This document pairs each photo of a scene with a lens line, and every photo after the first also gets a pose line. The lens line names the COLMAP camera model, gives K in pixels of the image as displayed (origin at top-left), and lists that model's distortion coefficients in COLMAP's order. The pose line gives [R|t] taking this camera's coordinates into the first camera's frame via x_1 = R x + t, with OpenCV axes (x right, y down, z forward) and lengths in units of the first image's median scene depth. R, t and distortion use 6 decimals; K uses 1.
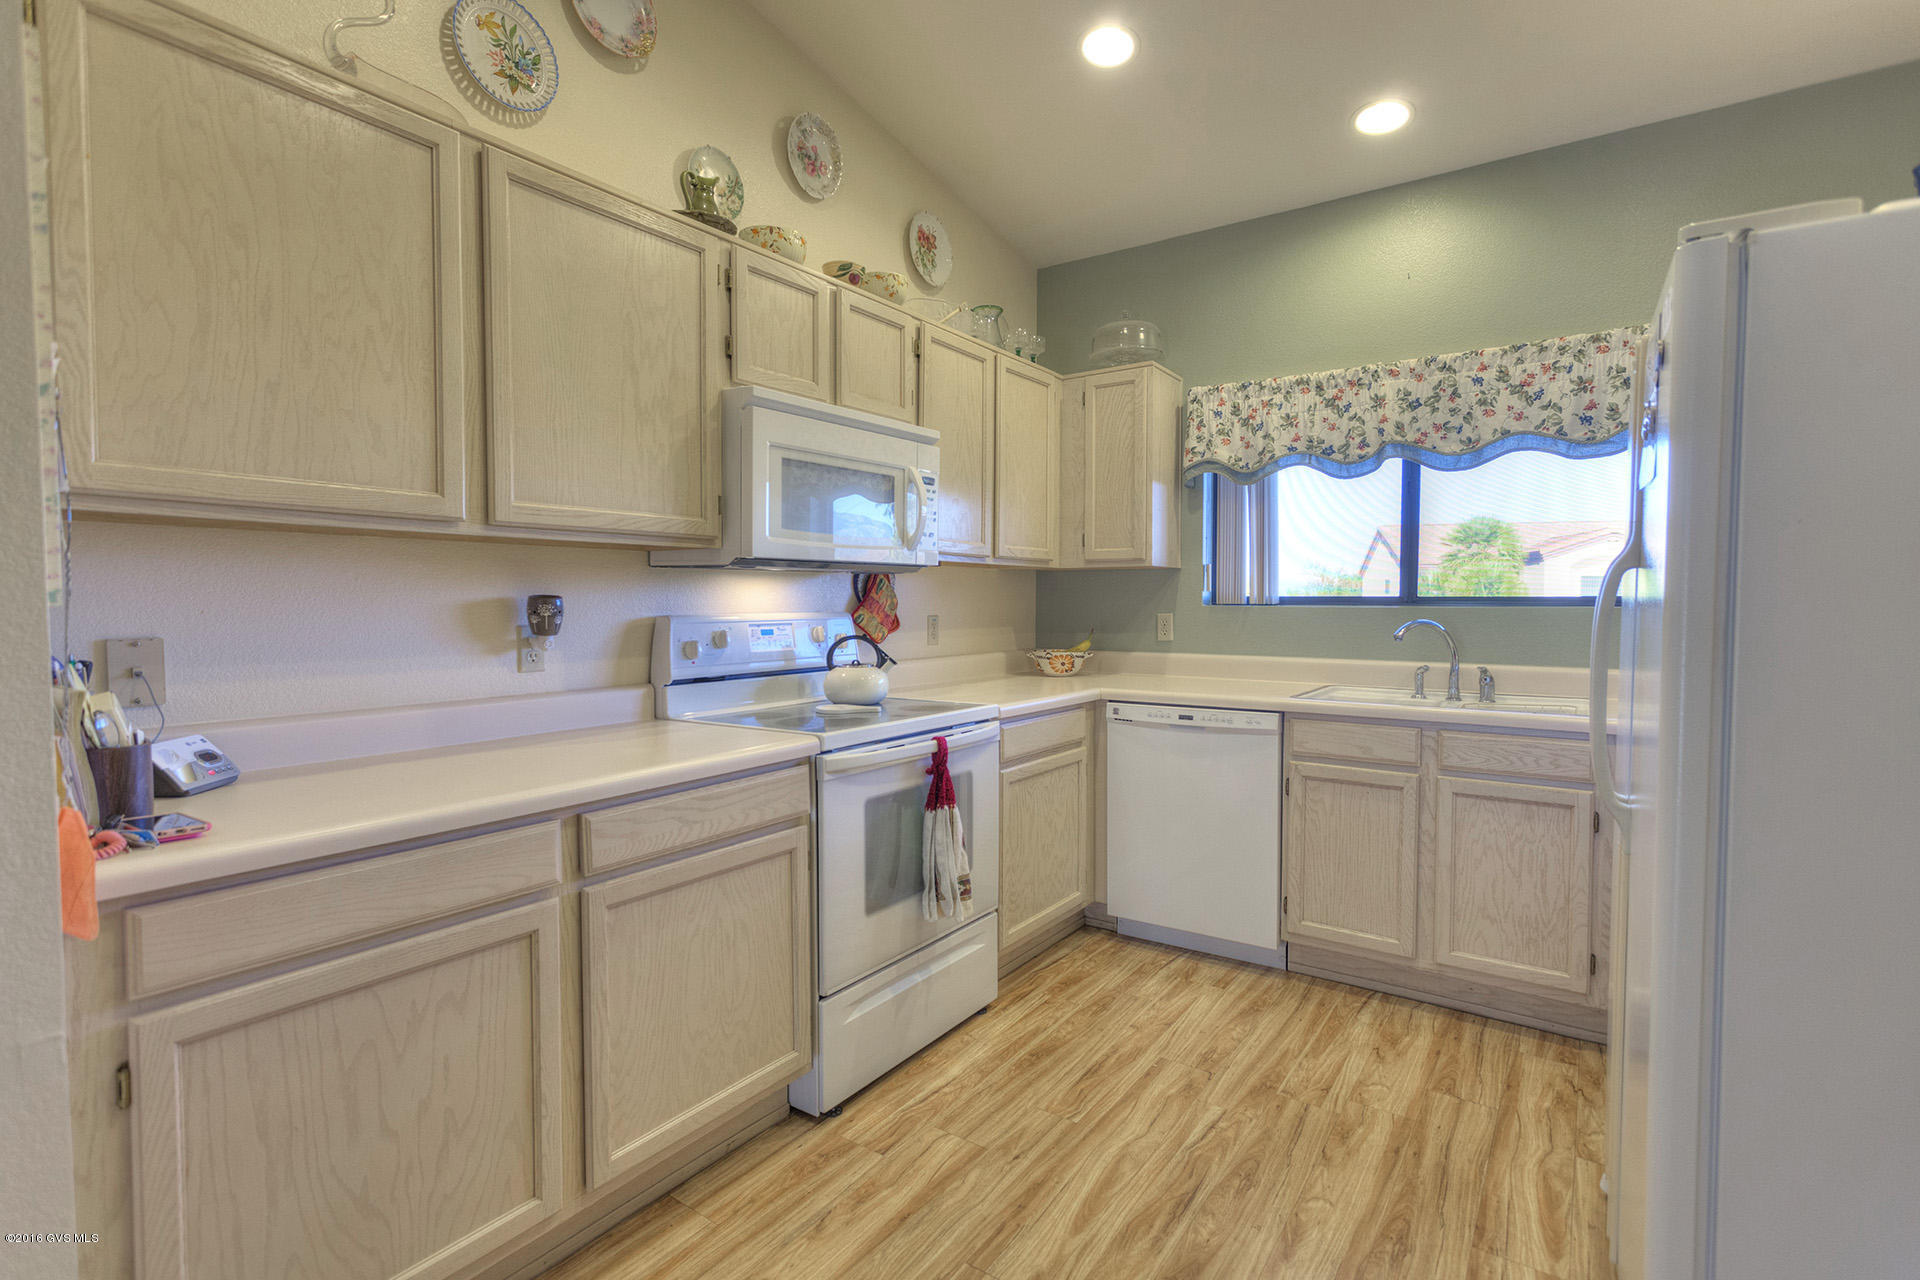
lens RADIAL K [[899.6, 0, 969.5], [0, 899.6, 630.2], [0, 0, 1]] dist [0.000784, 0.003744]
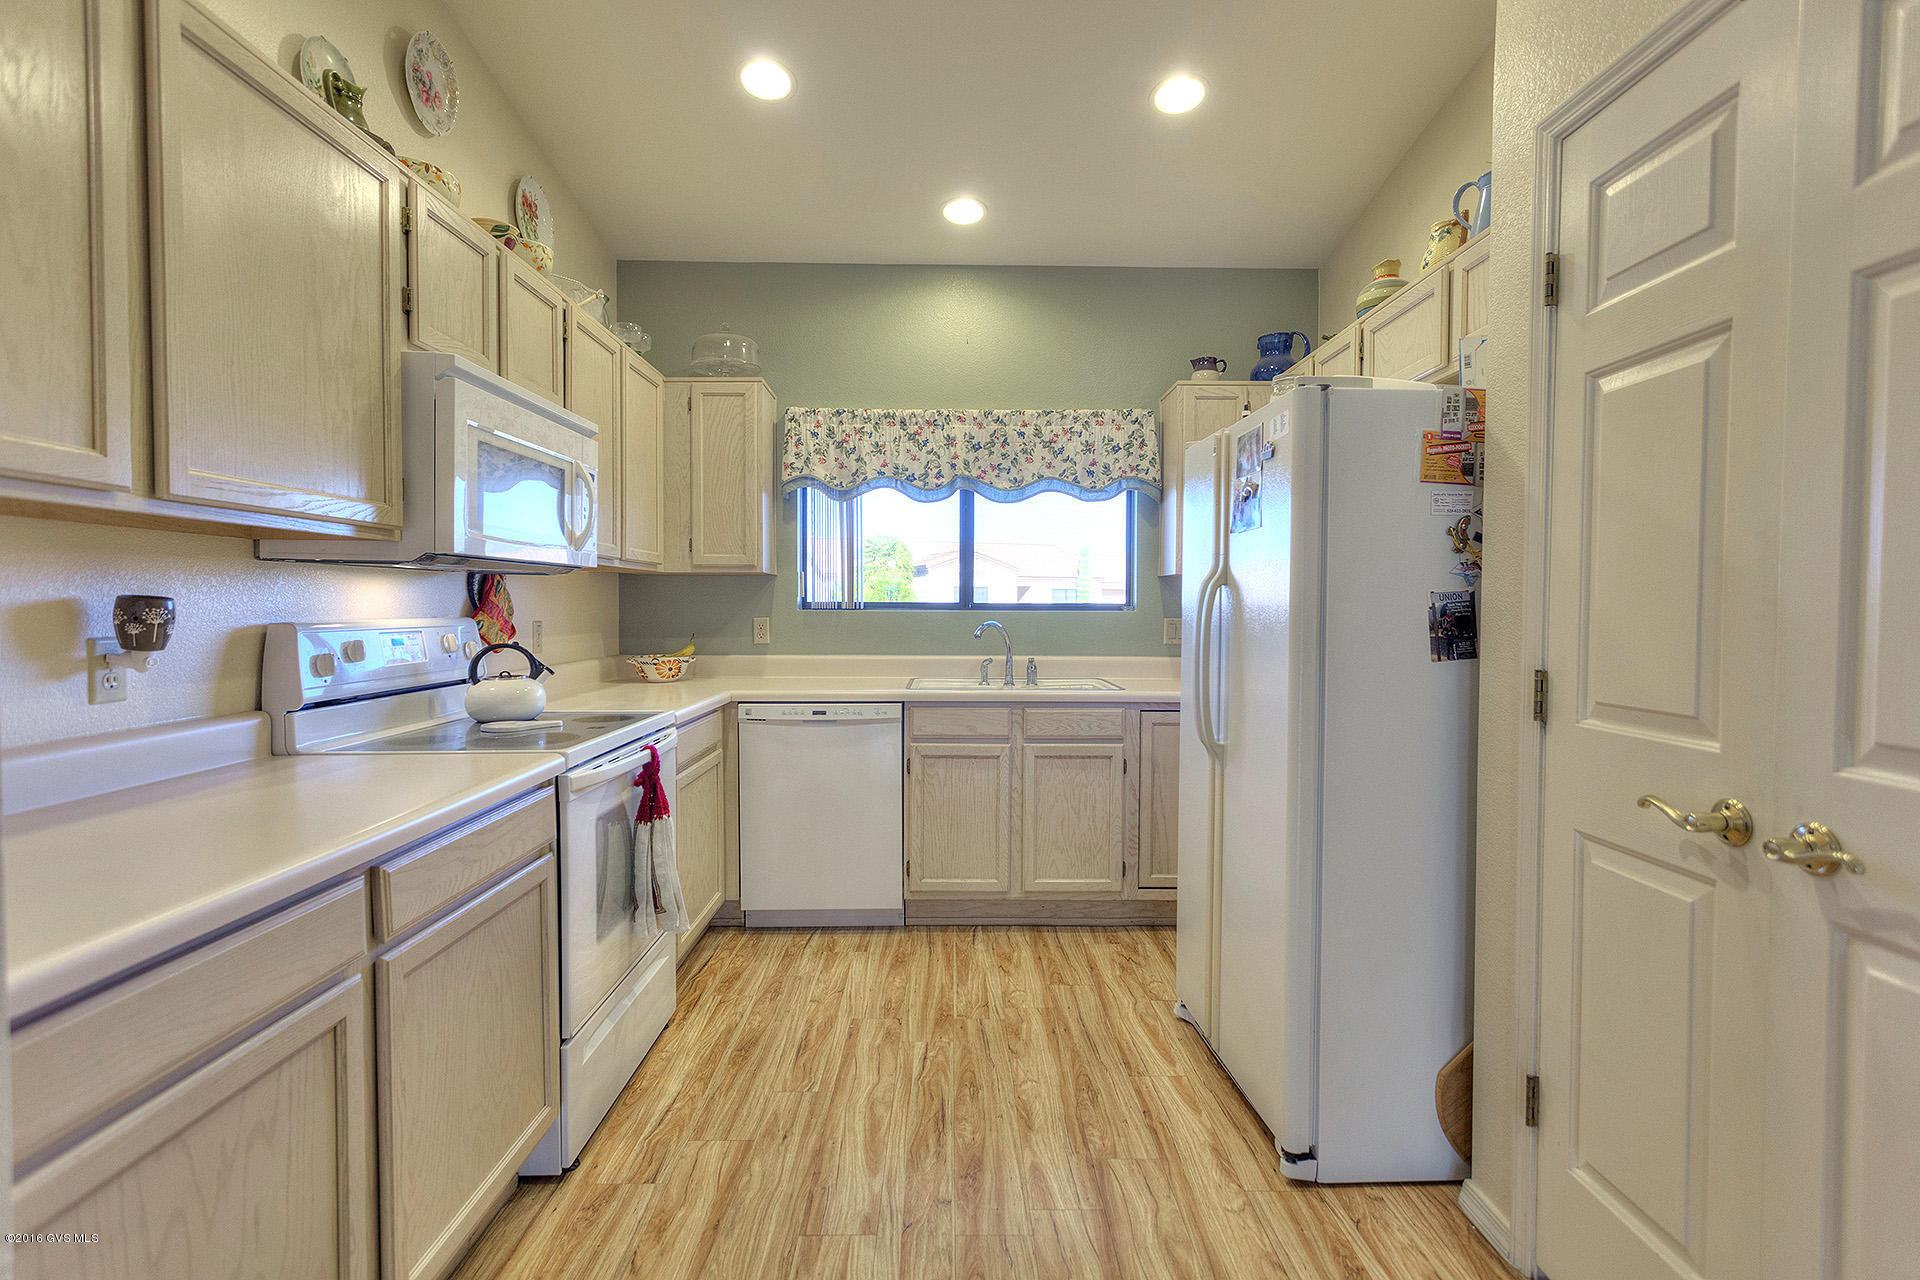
lens RADIAL K [[899.6, 0, 954.3], [0, 899.6, 629.3], [0, 0, 1]] dist [0.000784, 0.003744]
pose [[0.812695, -0.012734, 0.582551, -0.295915], [0.016497, 0.999863, -0.001157, 0.000045], [-0.582456, 0.010551, 0.812794, 0.021962]]
